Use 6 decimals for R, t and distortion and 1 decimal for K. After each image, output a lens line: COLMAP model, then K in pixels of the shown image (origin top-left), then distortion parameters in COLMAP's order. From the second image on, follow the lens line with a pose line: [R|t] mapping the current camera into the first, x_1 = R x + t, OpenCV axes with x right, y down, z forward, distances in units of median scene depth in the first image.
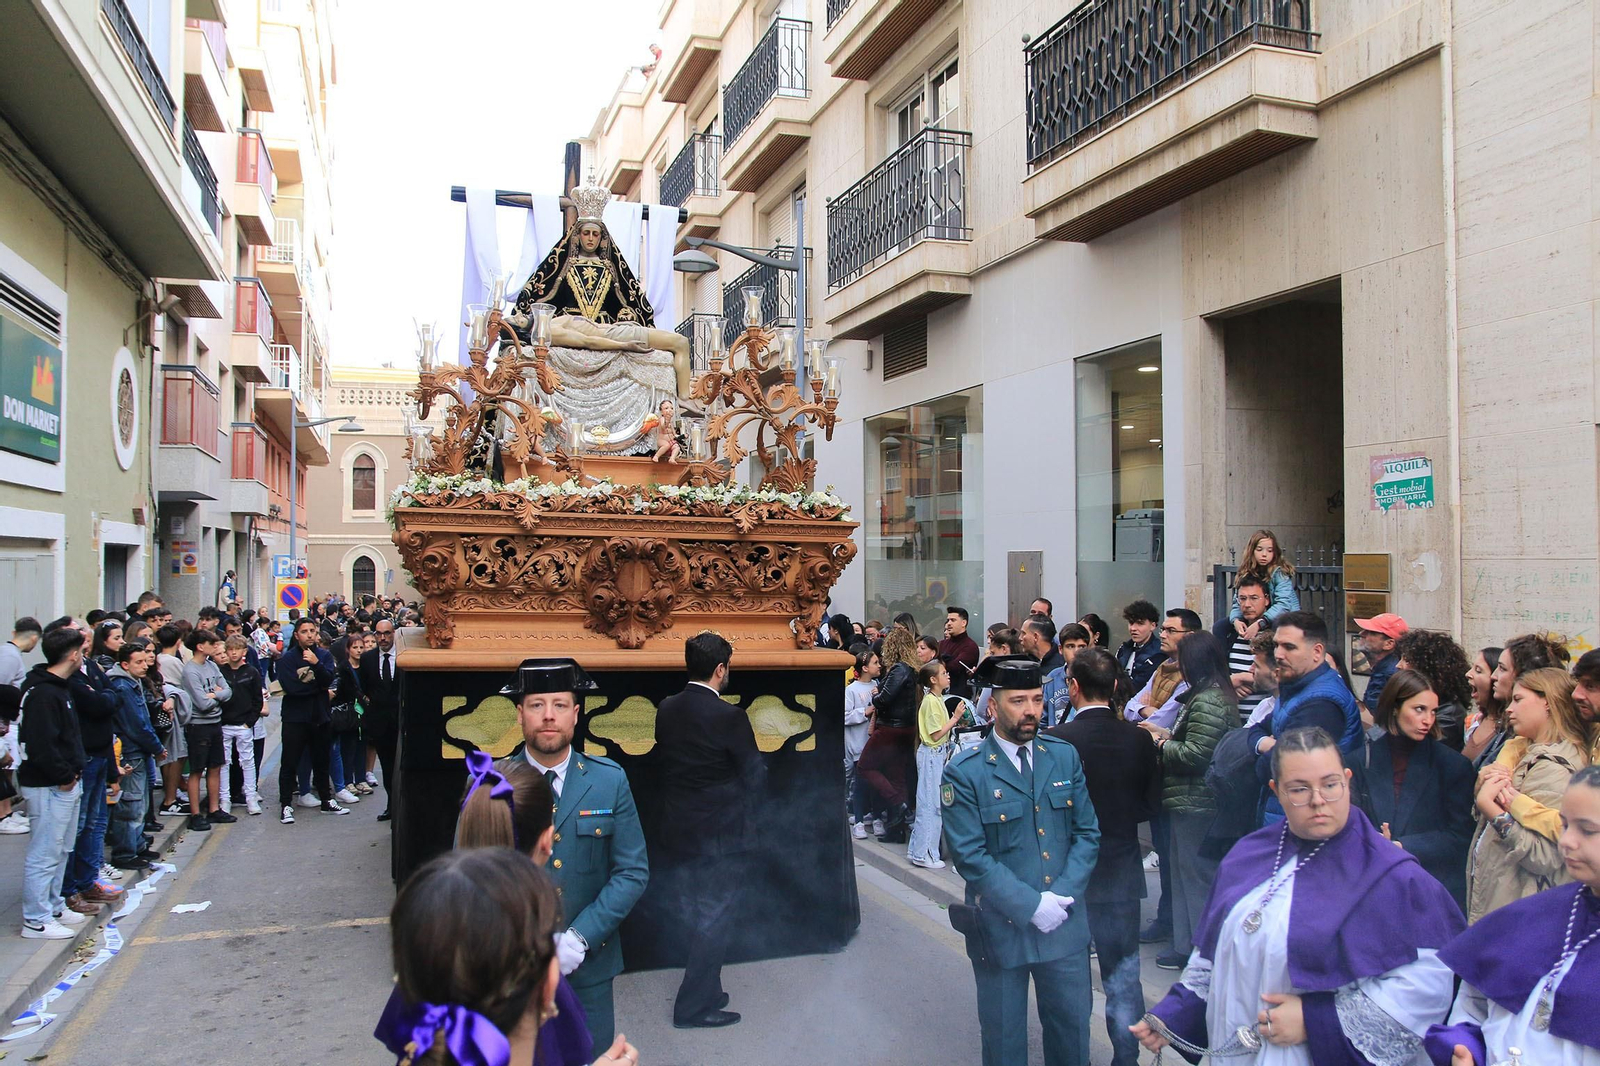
lens RADIAL K [[1238.8, 0, 800.0], [0, 1238.8, 533.0], [0, 0, 1]] dist [-0.125533, 0.111457]
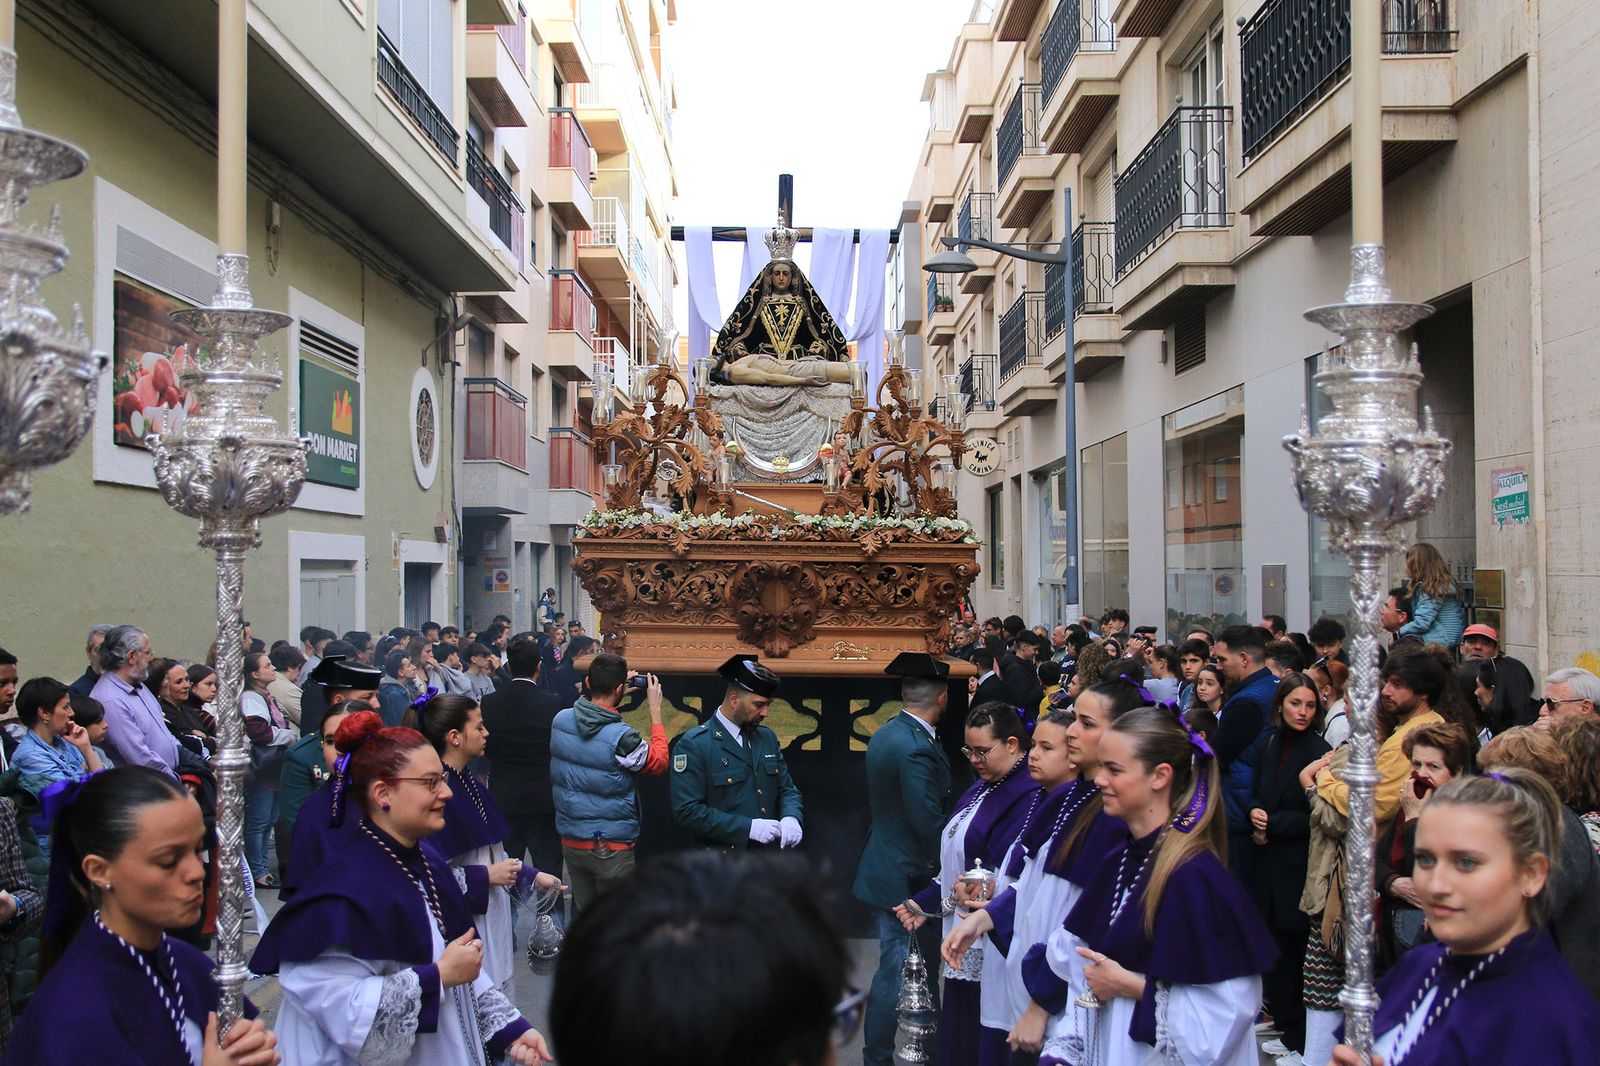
lens RADIAL K [[1582.4, 0, 800.0], [0, 1582.4, 533.0], [0, 0, 1]] dist [-0.081428, 0.180856]
pose [[0.952672, -0.014343, -0.303663, 0.299312], [0.014007, 0.999896, -0.003285, -0.015104], [0.303679, -0.001124, 0.952774, -0.353888]]
